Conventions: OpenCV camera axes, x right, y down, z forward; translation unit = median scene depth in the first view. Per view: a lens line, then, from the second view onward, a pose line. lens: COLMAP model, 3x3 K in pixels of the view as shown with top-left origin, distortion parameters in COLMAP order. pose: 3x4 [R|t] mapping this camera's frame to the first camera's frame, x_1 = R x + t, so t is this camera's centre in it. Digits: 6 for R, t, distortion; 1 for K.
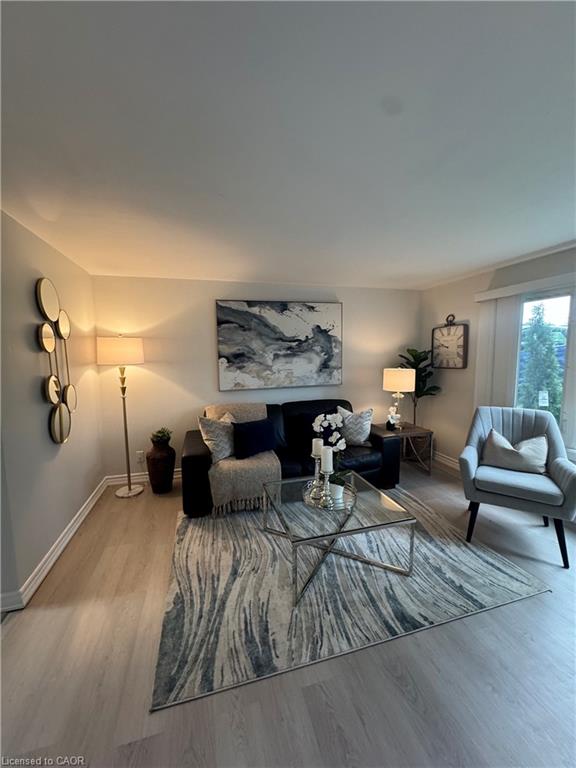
lens RADIAL K [[306.4, 0, 288.0], [0, 306.4, 383.9], [0, 0, 1]] dist [-0.004184, 0.001082]
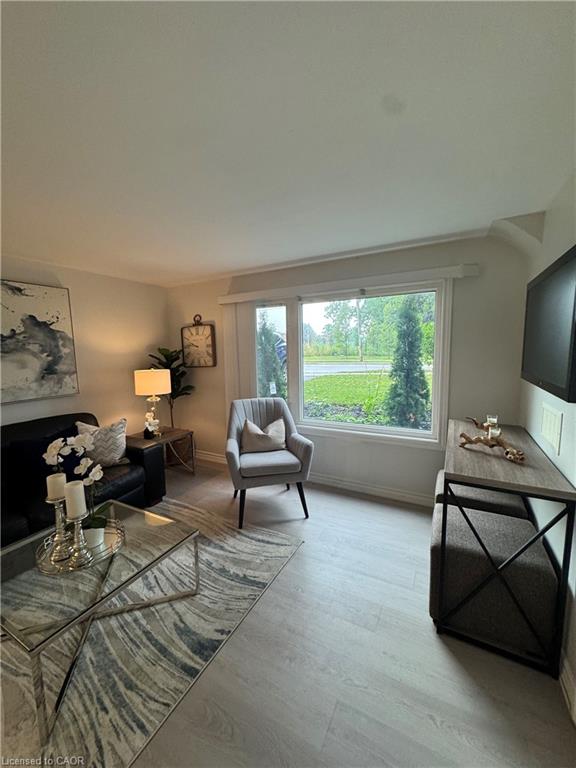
lens RADIAL K [[306.4, 0, 287.3], [0, 306.4, 384.4], [0, 0, 1]] dist [-0.004184, 0.001082]
pose [[0.697144, -0.083415, 0.712062, -0.012276], [0.085064, 0.995816, 0.033374, -0.003845], [-0.711867, 0.037304, 0.701323, 0.113869]]
